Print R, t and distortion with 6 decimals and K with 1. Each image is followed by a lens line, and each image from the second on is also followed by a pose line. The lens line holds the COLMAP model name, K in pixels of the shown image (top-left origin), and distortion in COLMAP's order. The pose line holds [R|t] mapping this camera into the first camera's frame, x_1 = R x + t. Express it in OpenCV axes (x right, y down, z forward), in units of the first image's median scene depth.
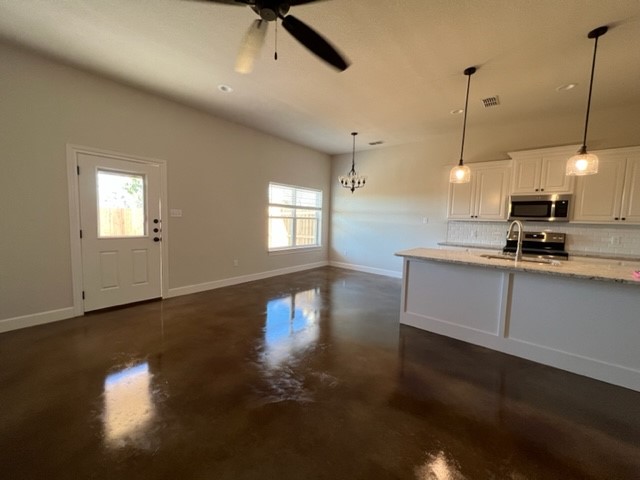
lens RADIAL K [[259.8, 0, 320.0], [0, 259.8, 240.0], [0, 0, 1]] dist [-0.001624, -0.000281]
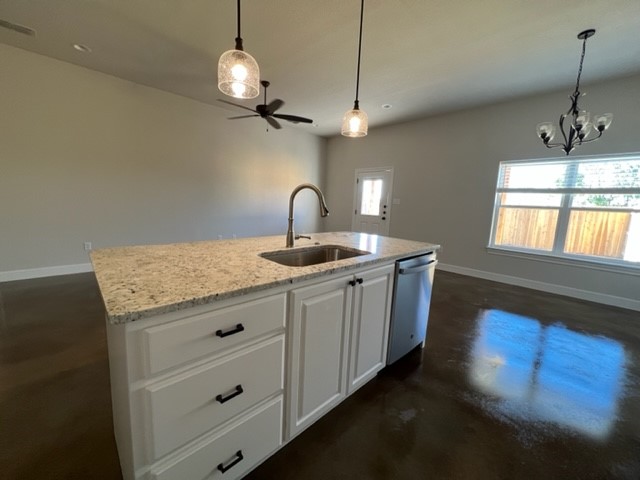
lens RADIAL K [[256.1, 0, 320.4], [0, 256.1, 236.6], [0, 0, 1]] dist [0.000742, 0.000167]
pose [[-0.108137, 0.095965, -0.989493, 0.914770], [-0.131101, 0.985261, 0.109882, -0.013710], [0.985454, 0.141606, -0.093962, 0.759548]]
